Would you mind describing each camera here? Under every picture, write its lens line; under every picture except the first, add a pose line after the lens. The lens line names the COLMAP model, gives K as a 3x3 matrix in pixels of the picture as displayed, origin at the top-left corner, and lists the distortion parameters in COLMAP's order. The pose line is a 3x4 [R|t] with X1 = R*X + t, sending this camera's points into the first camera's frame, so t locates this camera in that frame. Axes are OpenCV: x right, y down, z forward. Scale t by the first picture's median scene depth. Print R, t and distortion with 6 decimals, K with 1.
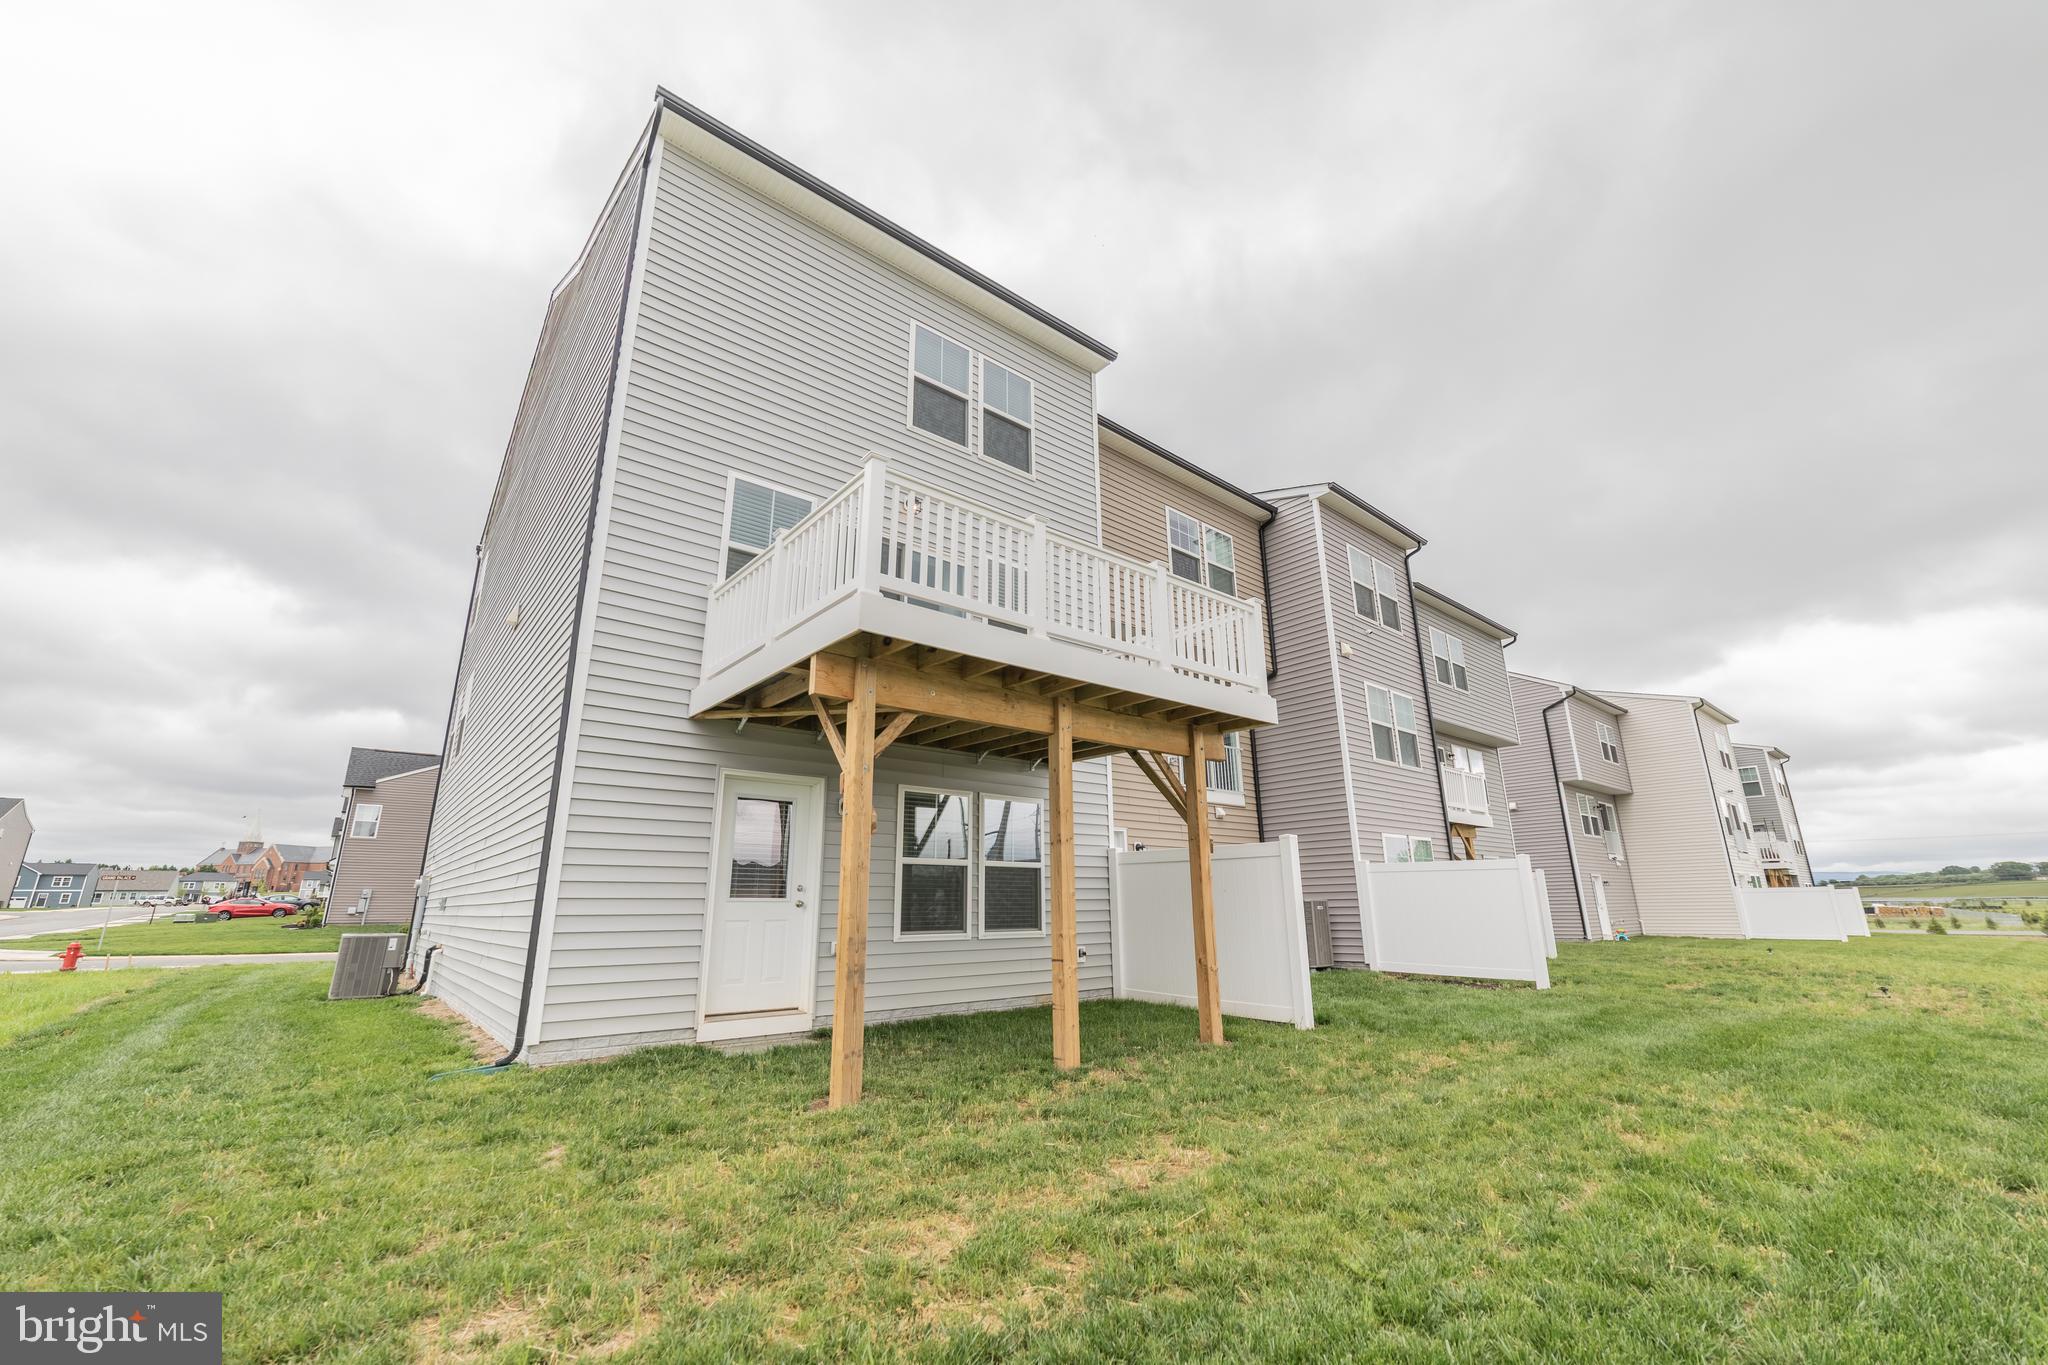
lens RADIAL K [[830.7, 0, 1024.0], [0, 830.7, 682.5], [0, 0, 1]] dist [0.000620, -0.000035]
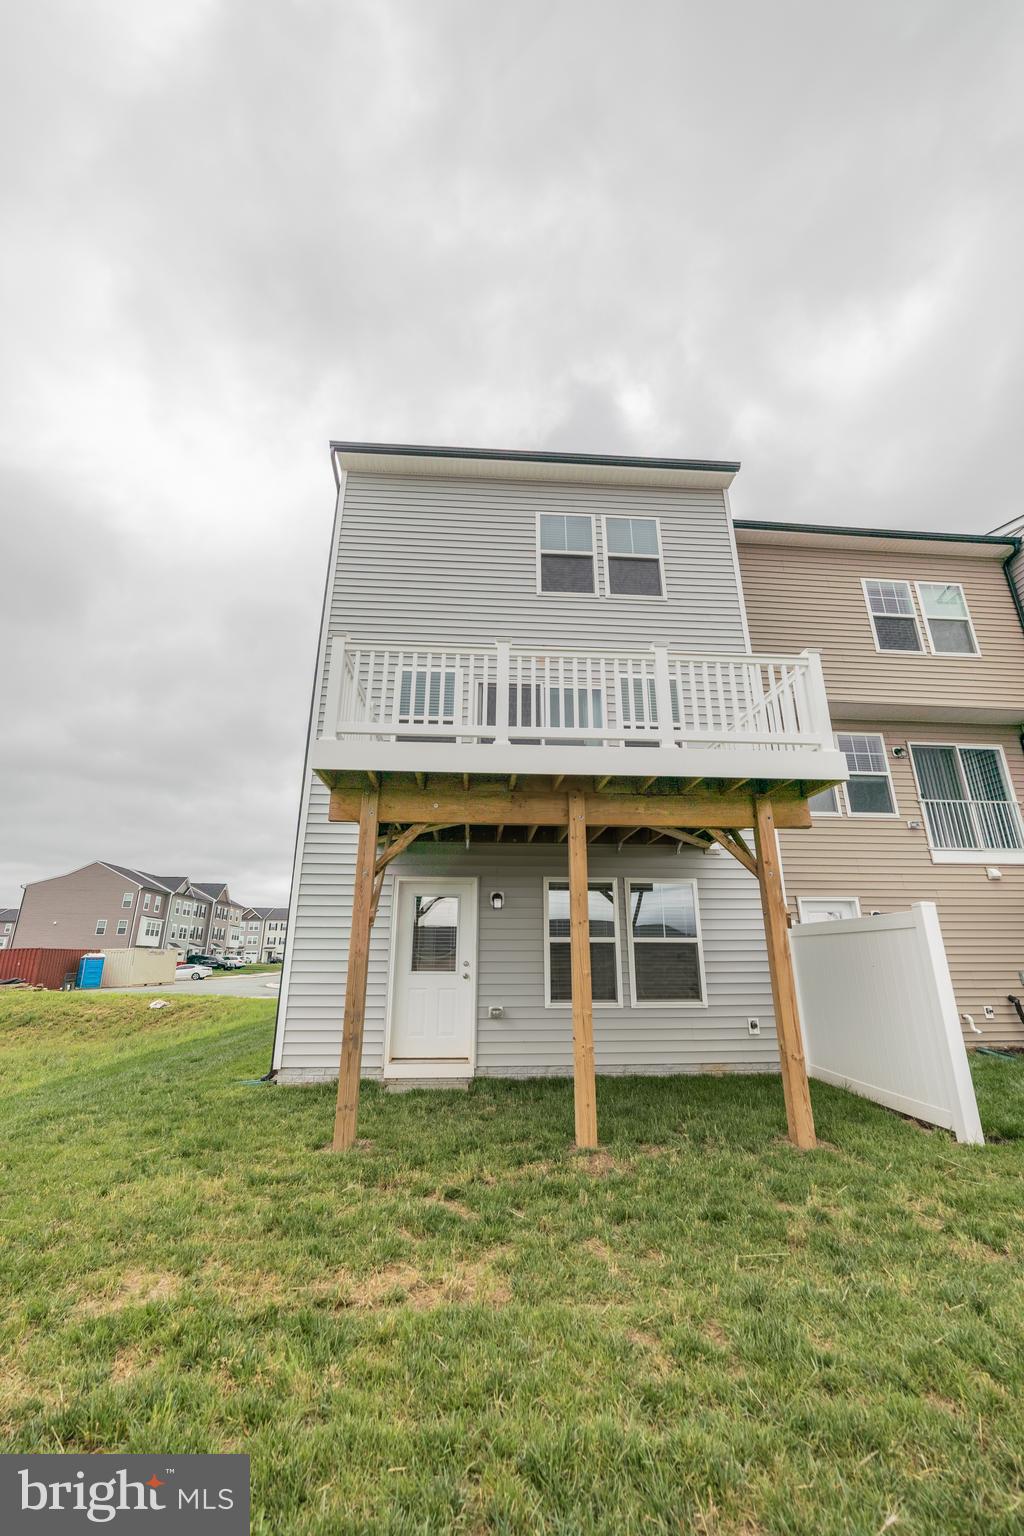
lens RADIAL K [[608.1, 0, 512.0], [0, 608.1, 768.0], [0, 0, 1]] dist [-0.008861, 0.000090]
pose [[0.809473, -0.174790, -0.560538, 0.299152], [0.147860, 0.984579, -0.093493, 0.036008], [0.568235, -0.007202, 0.822835, 0.205969]]
